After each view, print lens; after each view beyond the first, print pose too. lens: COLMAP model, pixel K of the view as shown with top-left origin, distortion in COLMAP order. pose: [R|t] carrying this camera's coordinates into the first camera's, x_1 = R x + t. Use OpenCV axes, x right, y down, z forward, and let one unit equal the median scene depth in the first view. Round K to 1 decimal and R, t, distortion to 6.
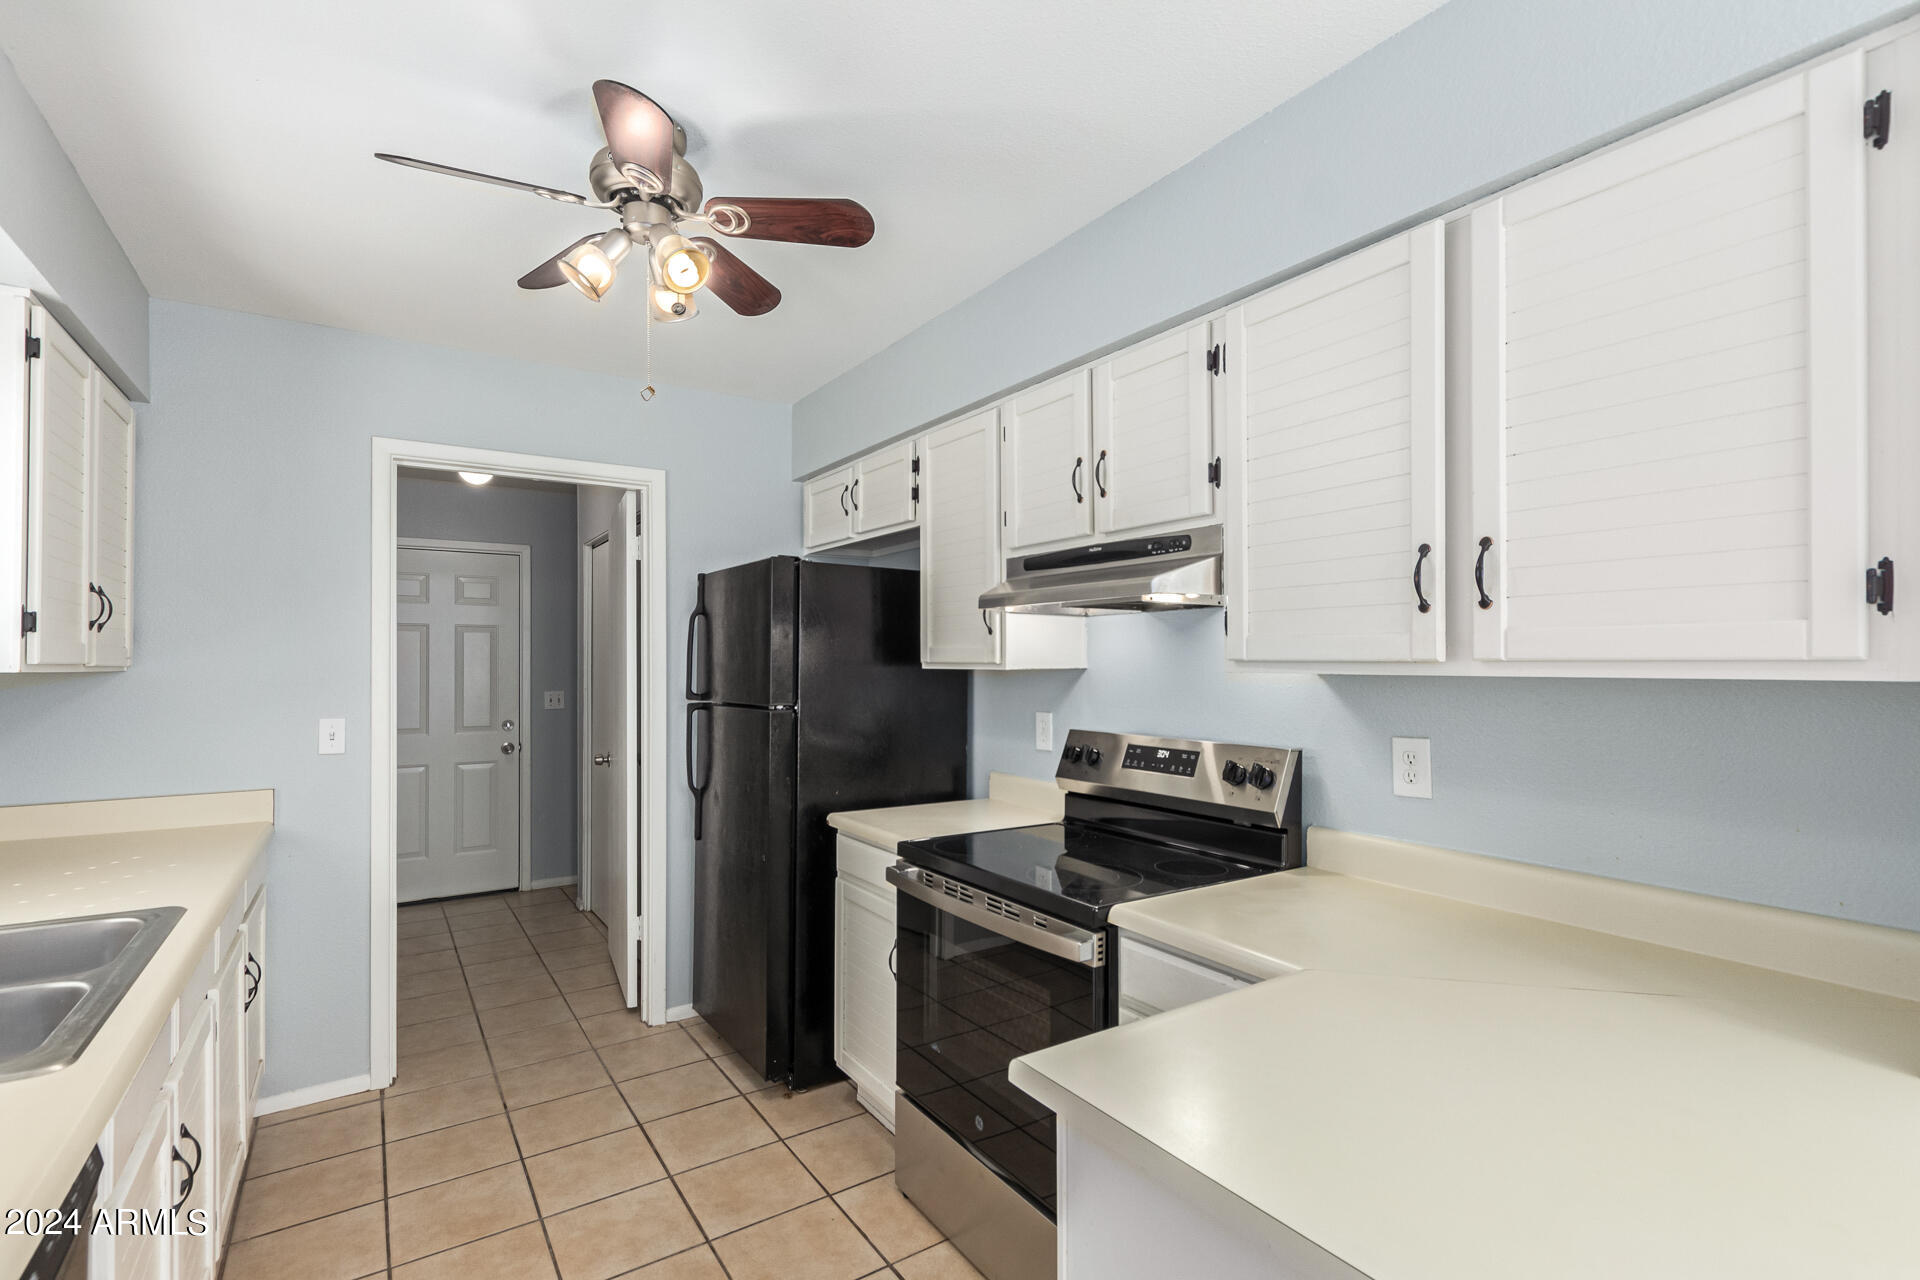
lens RADIAL K [[848.1, 0, 946.2], [0, 848.1, 657.4], [0, 0, 1]] dist [0.003141, -0.000491]
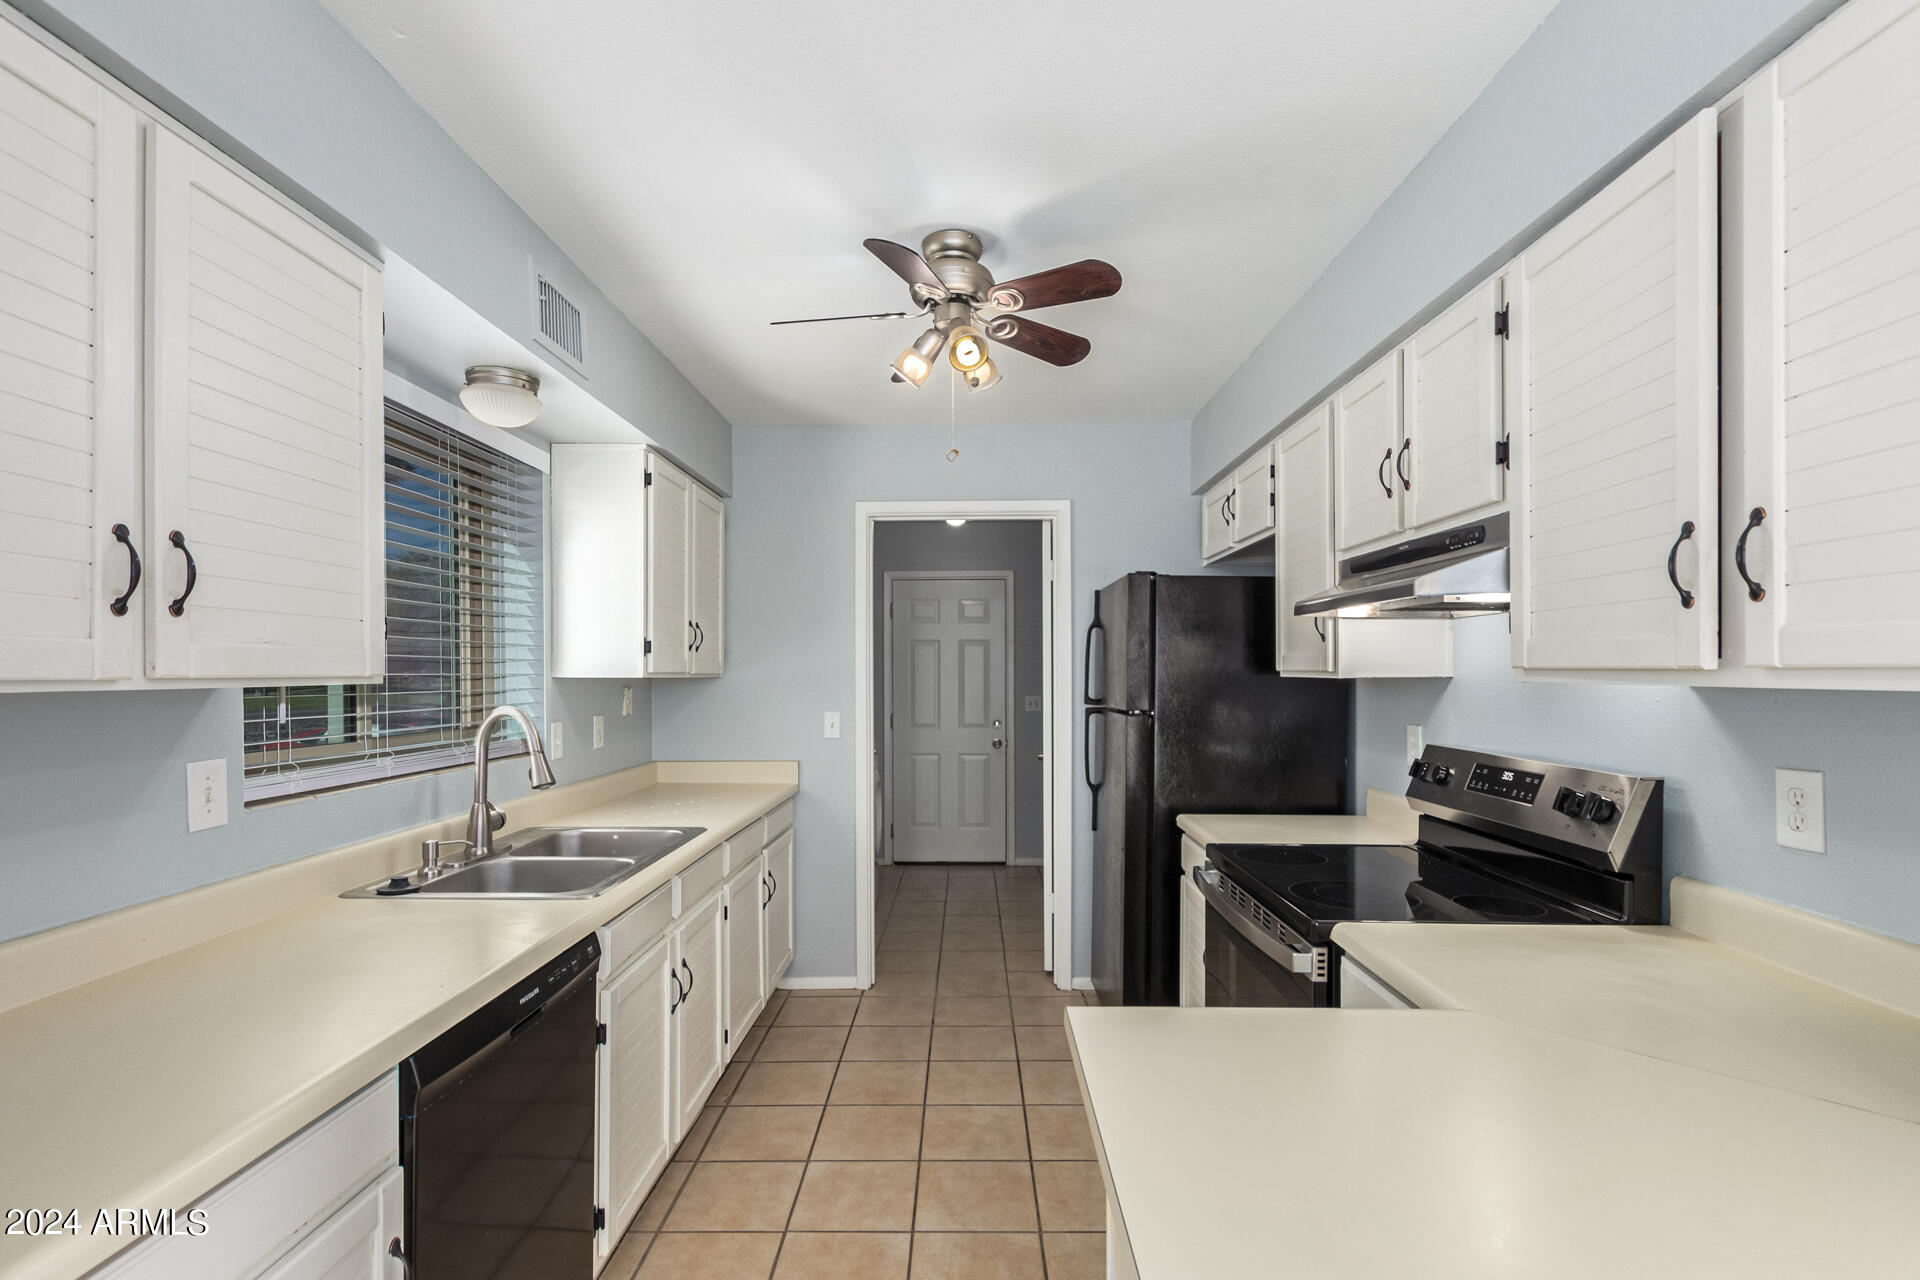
lens RADIAL K [[859.8, 0, 983.6], [0, 859.8, 675.8], [0, 0, 1]] dist [-0.001720, -0.000374]
pose [[0.835576, 0.002269, -0.549370, 0.266431], [0.004189, 0.999936, 0.010501, -0.000087], [0.549358, -0.011076, 0.835513, -0.023824]]
